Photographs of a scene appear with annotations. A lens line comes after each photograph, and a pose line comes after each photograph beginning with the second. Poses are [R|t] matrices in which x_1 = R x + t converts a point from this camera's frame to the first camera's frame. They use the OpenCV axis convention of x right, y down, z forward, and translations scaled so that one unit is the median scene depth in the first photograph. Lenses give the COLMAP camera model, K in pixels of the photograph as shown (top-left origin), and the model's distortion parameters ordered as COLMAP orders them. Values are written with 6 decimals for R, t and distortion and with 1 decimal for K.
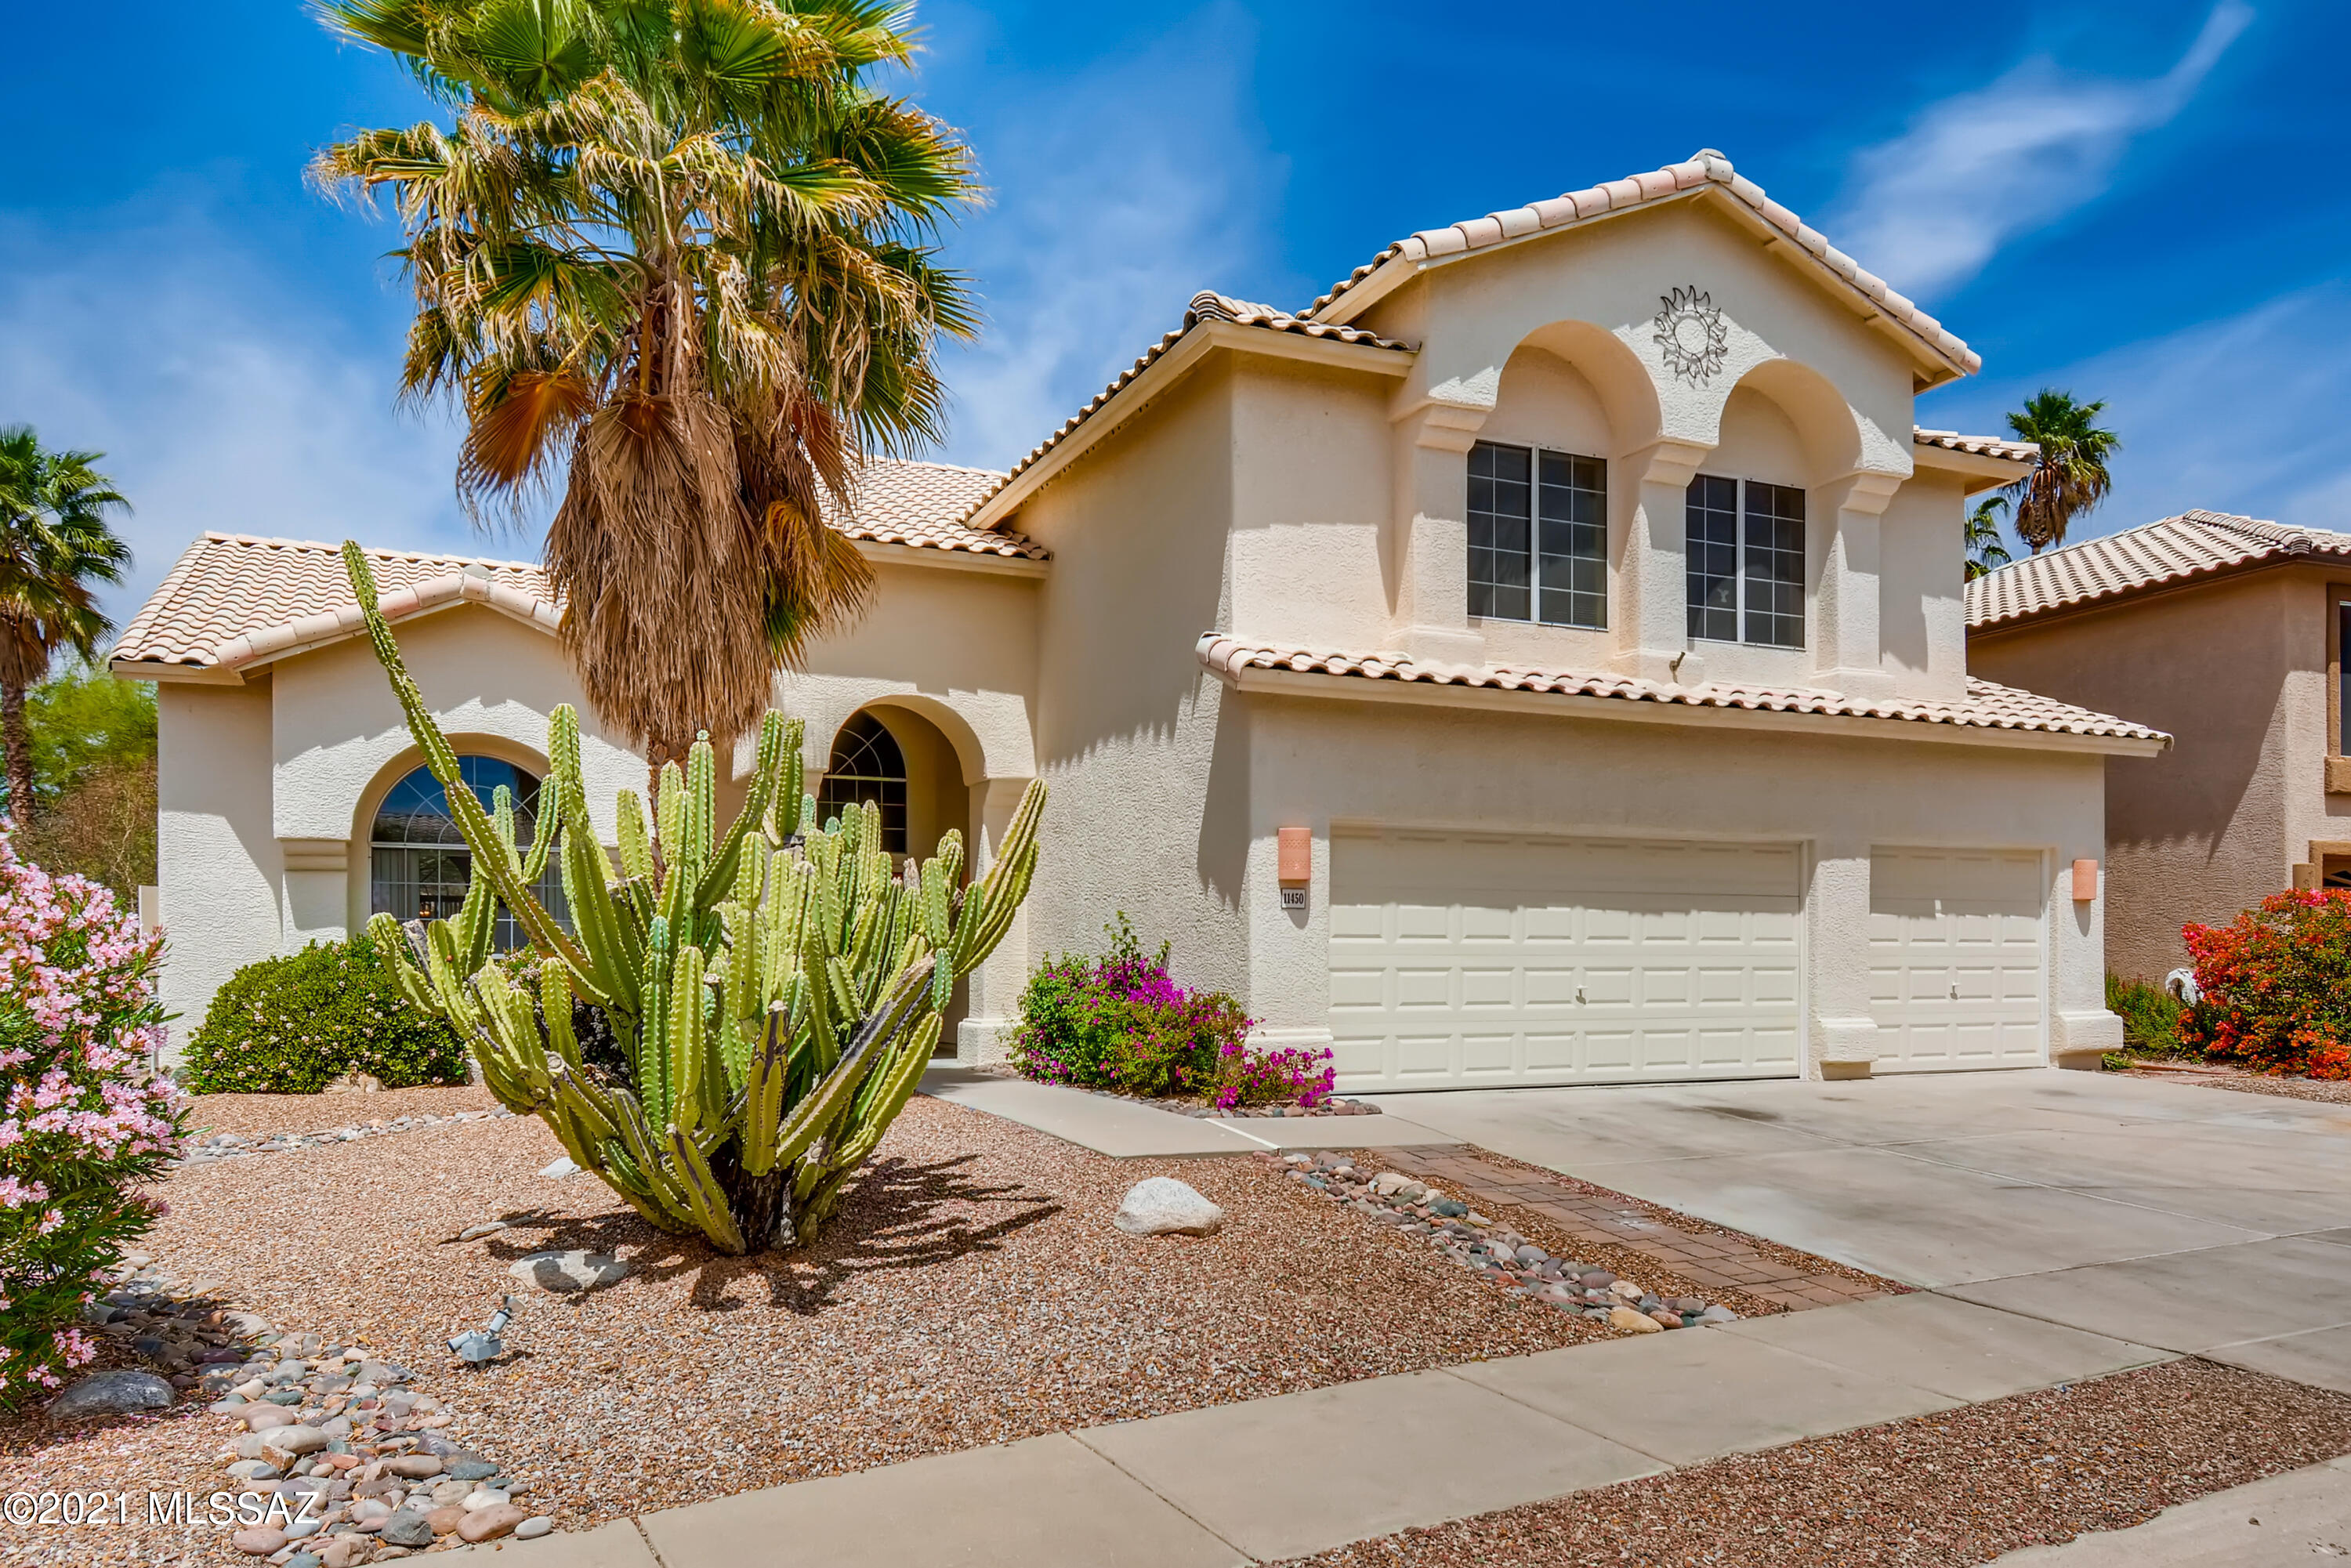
lens RADIAL K [[1576.5, 0, 1175.5], [0, 1576.5, 784.0], [0, 0, 1]] dist [0.004571, -0.005966]
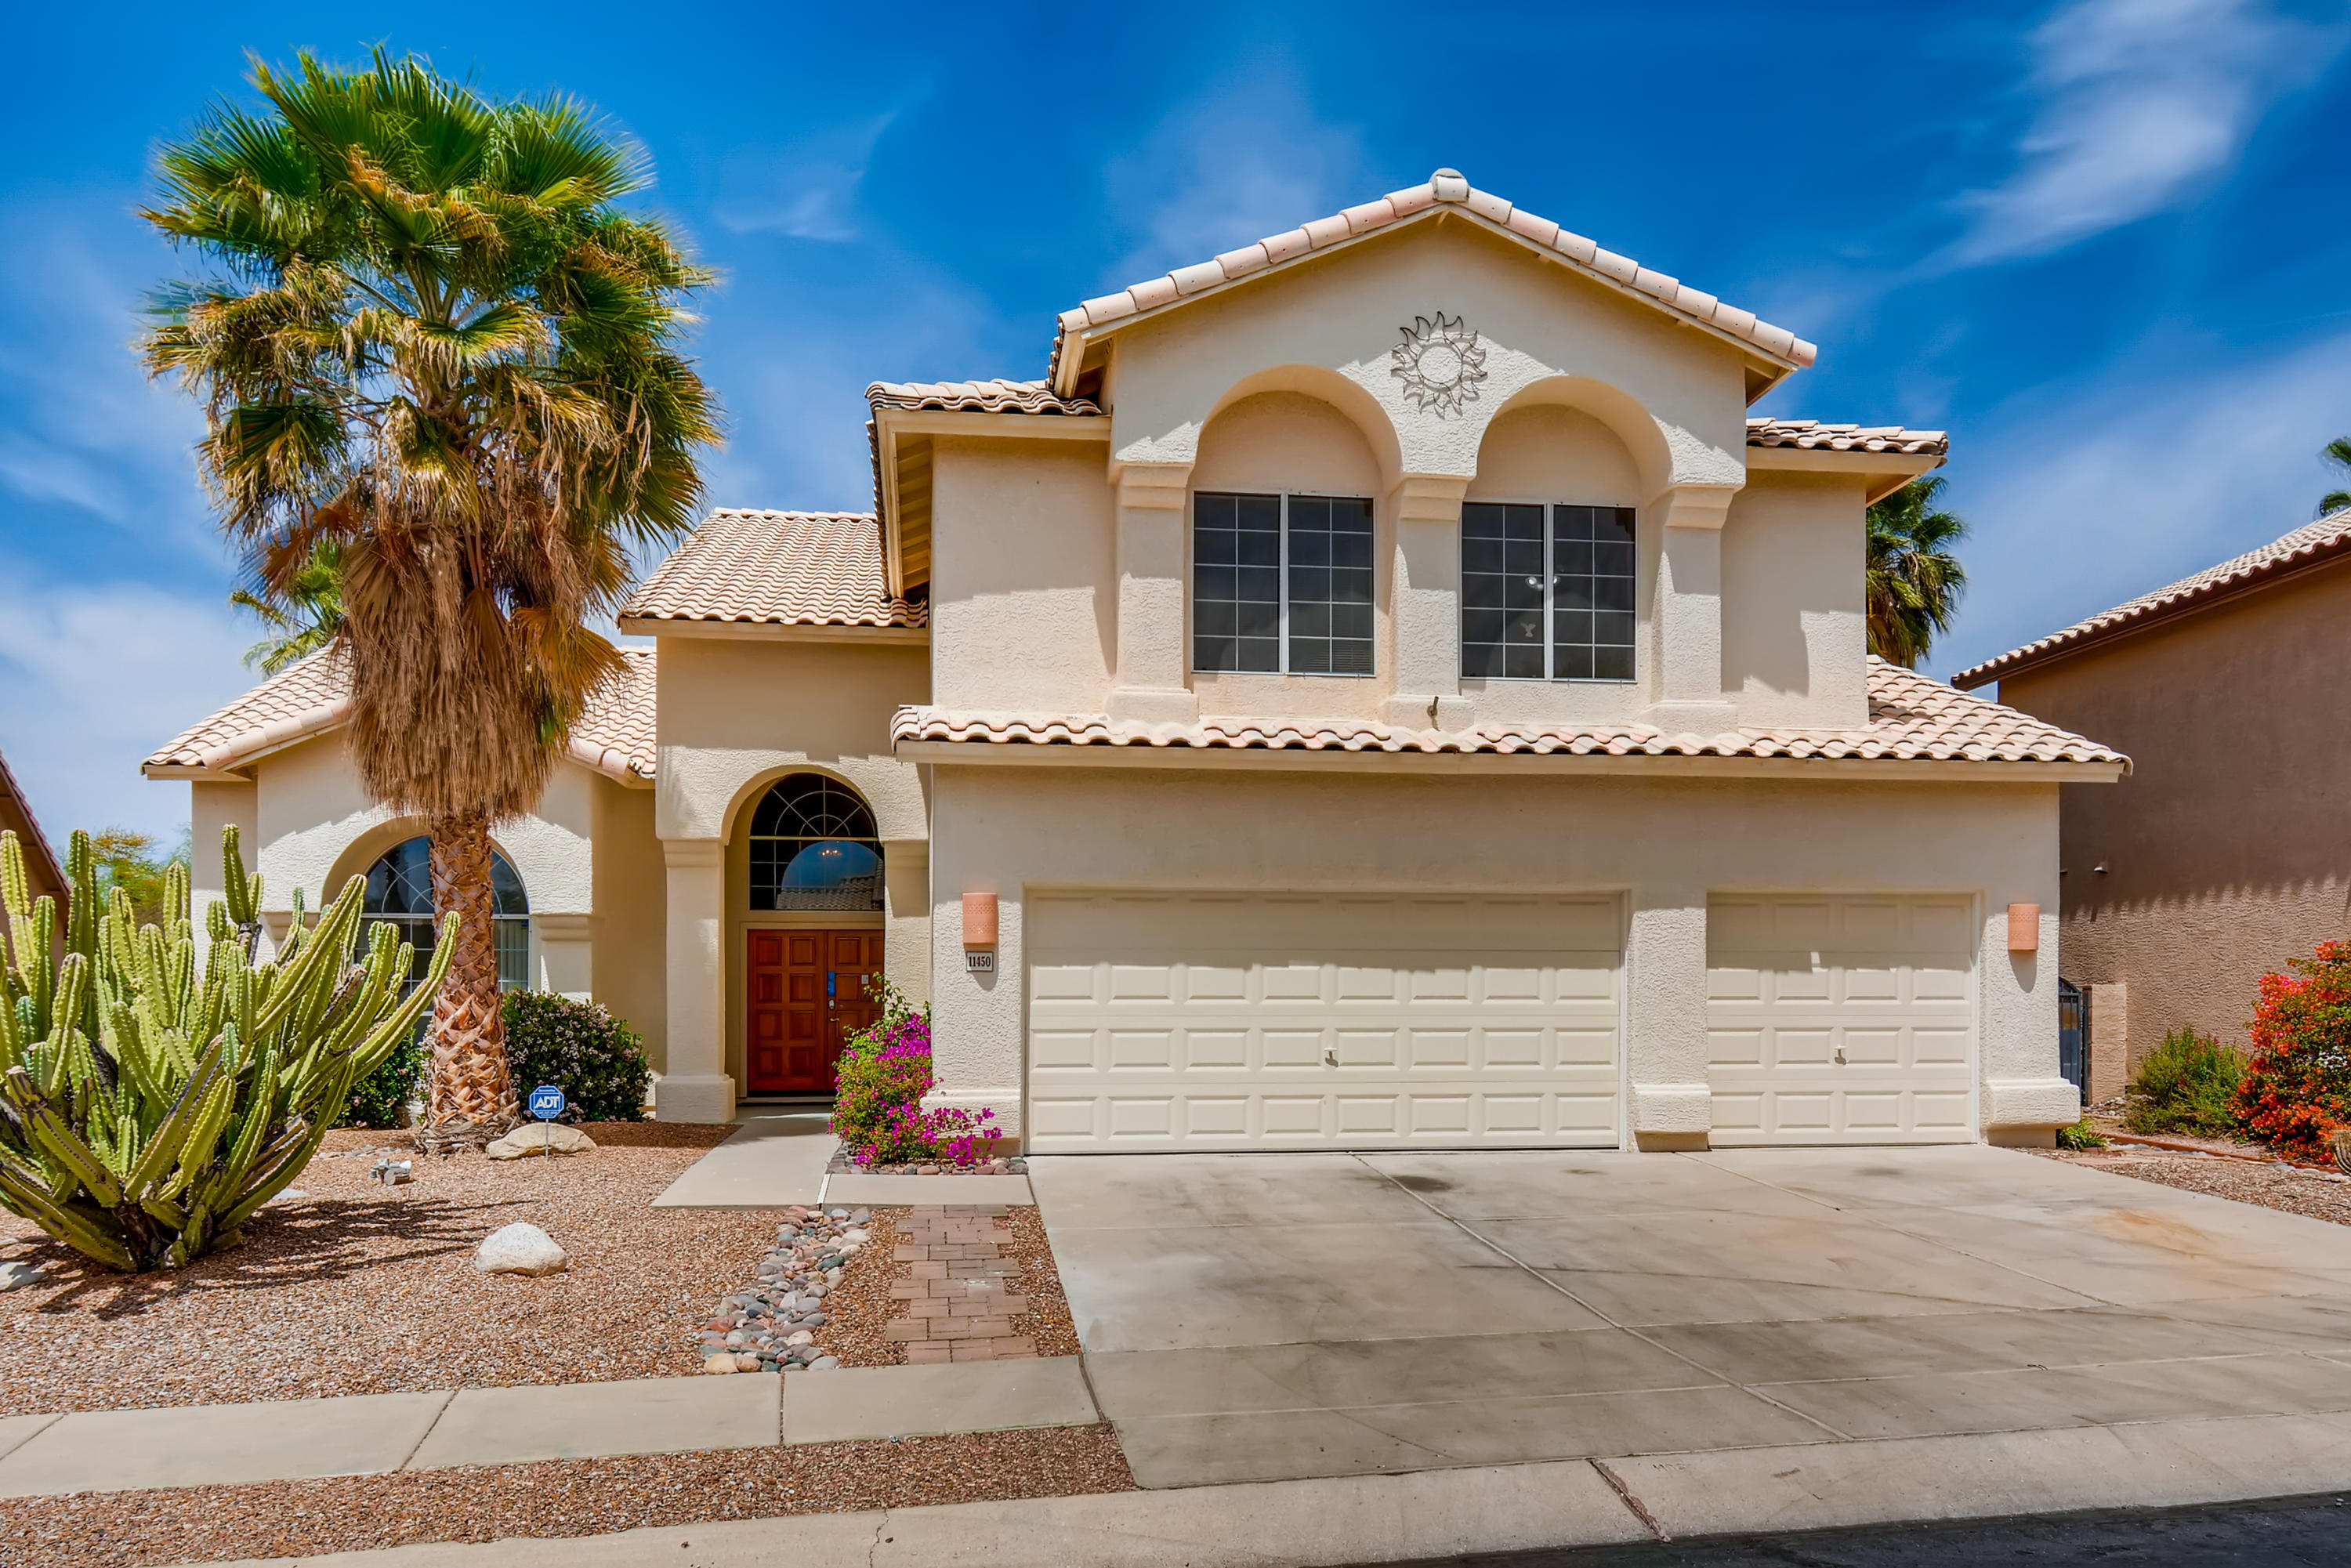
lens RADIAL K [[1696.7, 0, 1175.5], [0, 1696.7, 784.0], [0, 0, 1]] dist [0.017623, -0.027099]
pose [[0.963184, -0.035215, -0.266525, 0.439066], [0.030396, 0.999292, -0.022186, -0.012619], [0.267118, 0.013268, 0.963573, -0.028197]]
